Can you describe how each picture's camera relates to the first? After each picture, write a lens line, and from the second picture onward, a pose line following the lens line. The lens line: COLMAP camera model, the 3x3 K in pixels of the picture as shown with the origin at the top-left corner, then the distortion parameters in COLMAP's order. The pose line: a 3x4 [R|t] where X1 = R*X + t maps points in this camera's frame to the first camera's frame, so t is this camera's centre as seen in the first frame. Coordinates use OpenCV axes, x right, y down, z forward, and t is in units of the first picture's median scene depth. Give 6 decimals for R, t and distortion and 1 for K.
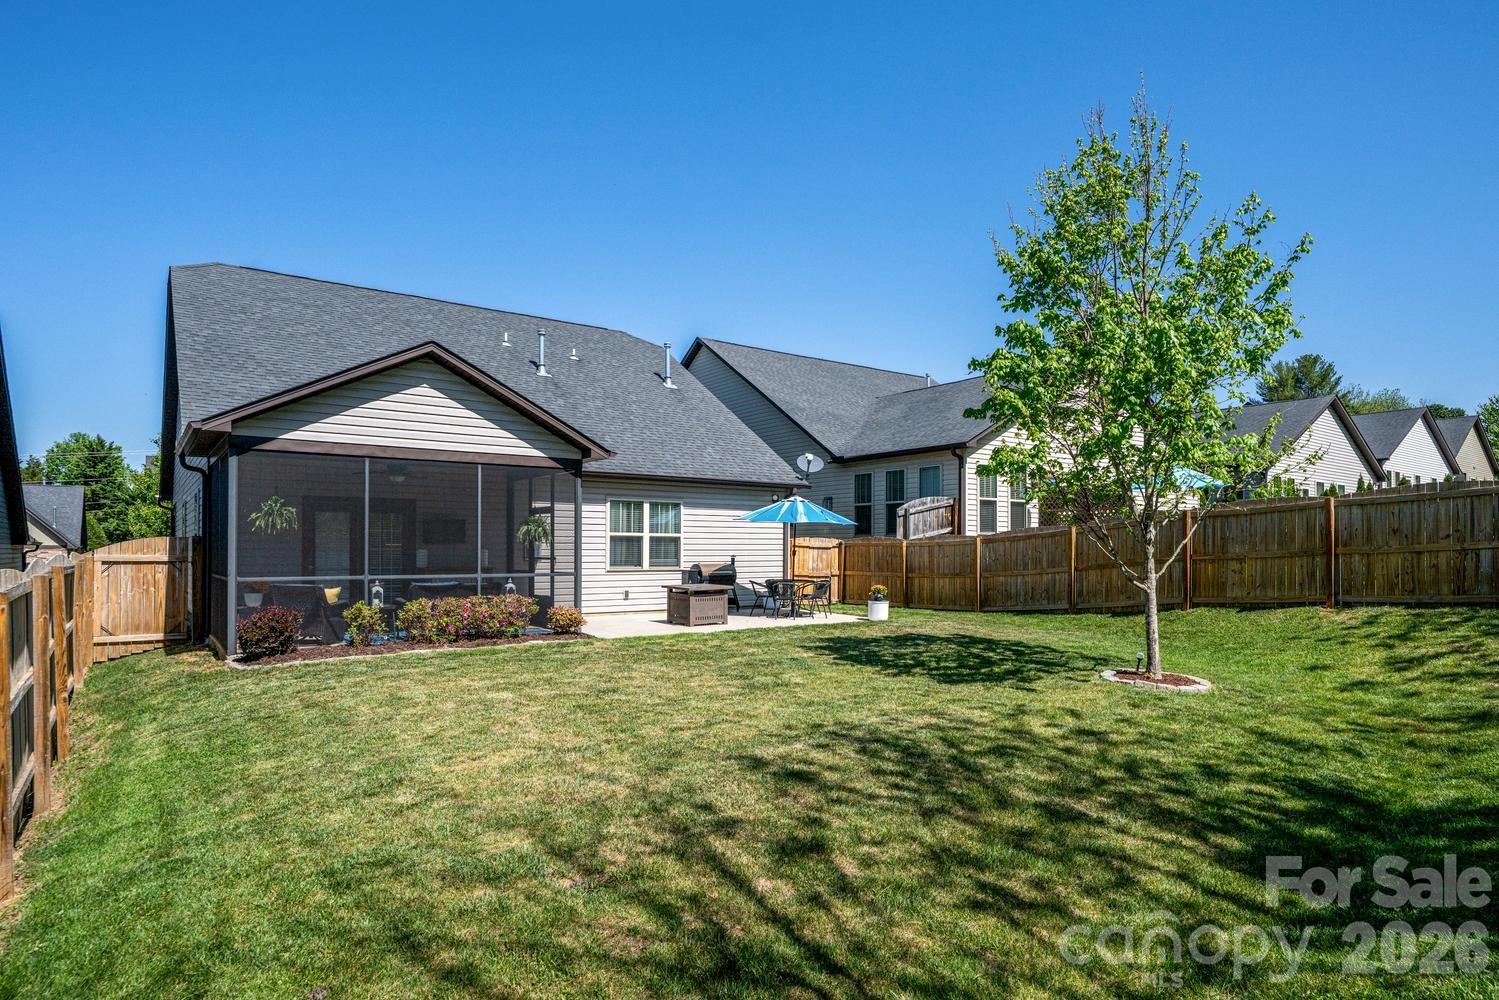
lens RADIAL K [[852.8, 0, 746.7], [0, 852.8, 542.4], [0, 0, 1]] dist [-0.001081, -0.000044]
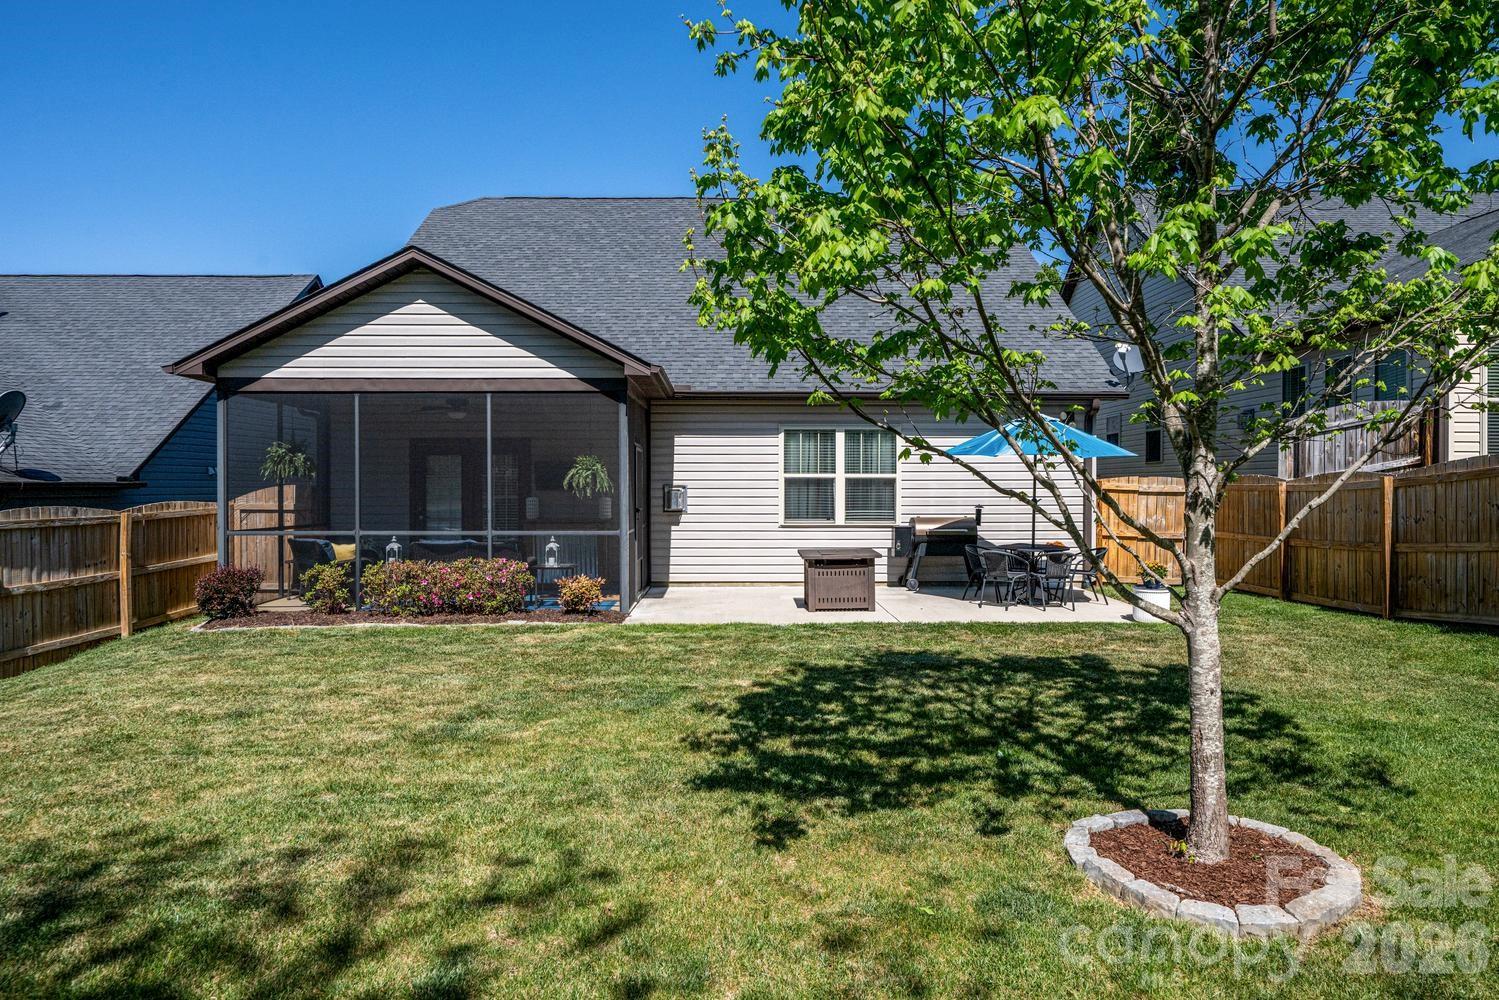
lens RADIAL K [[988.5, 0, 754.8], [0, 988.5, 479.2], [0, 0, 1]] dist [-0.003301, -0.002357]
pose [[0.814696, -0.007596, -0.579838, 0.313533], [0.007747, 0.999968, -0.002215, -0.005204], [0.579836, -0.002687, 0.814728, 0.290839]]
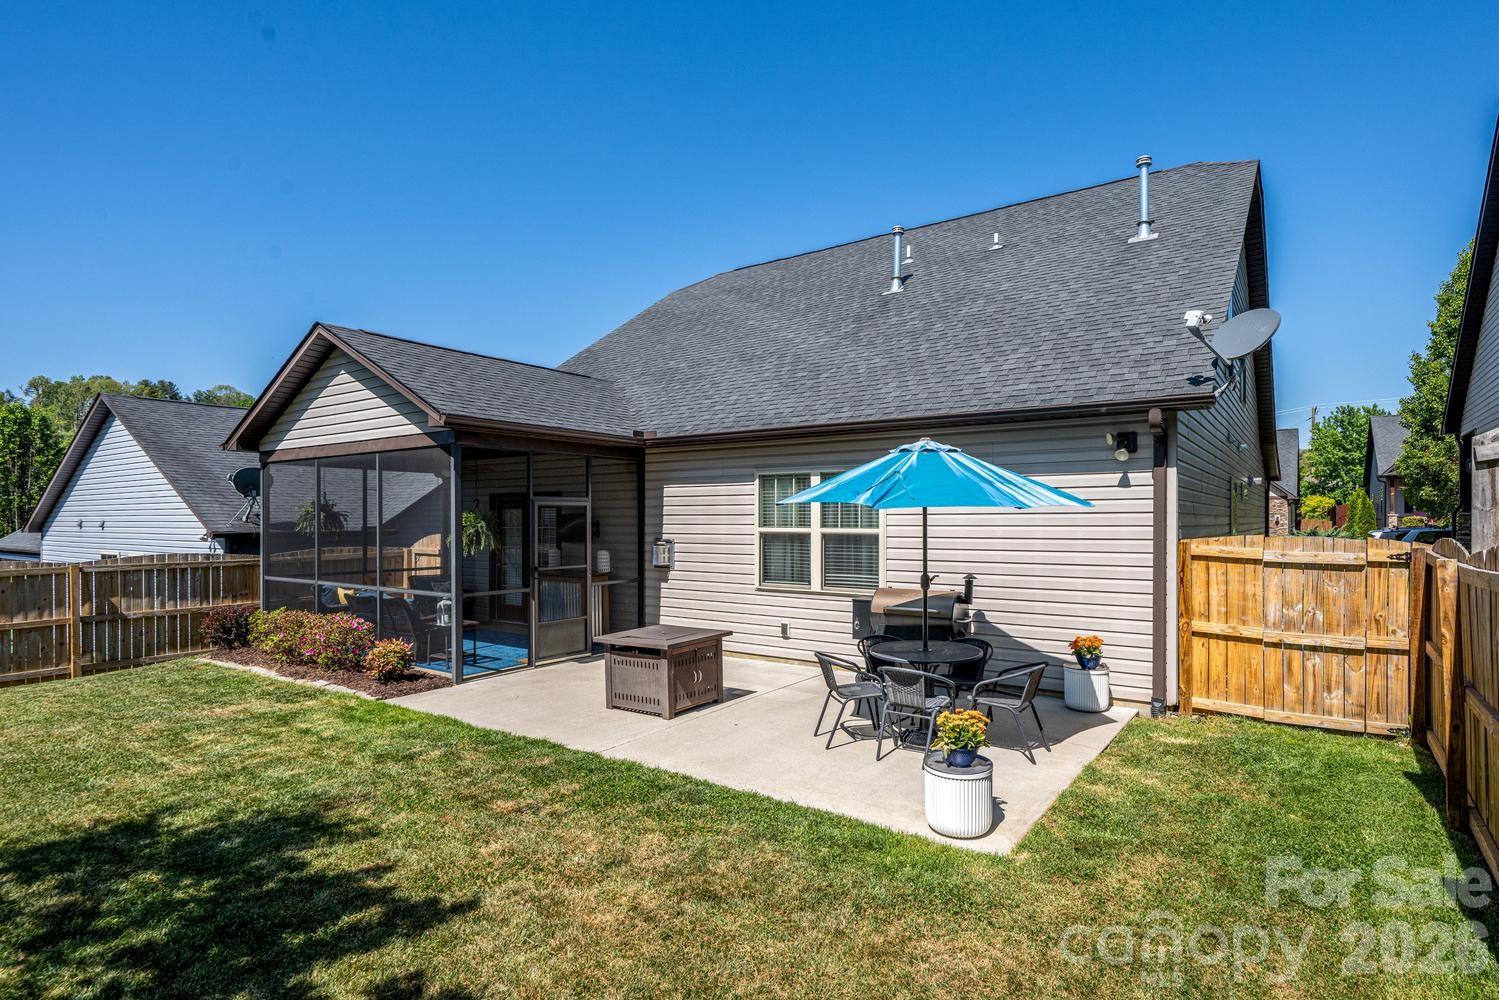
lens RADIAL K [[798.1, 0, 748.8], [0, 798.1, 521.1], [0, 0, 1]] dist [0.002852, 0.000549]
pose [[0.306914, -0.000703, -0.951737, 0.393339], [0.009541, 0.999952, 0.002338, -0.017602], [0.951689, -0.009798, 0.306906, 0.813695]]
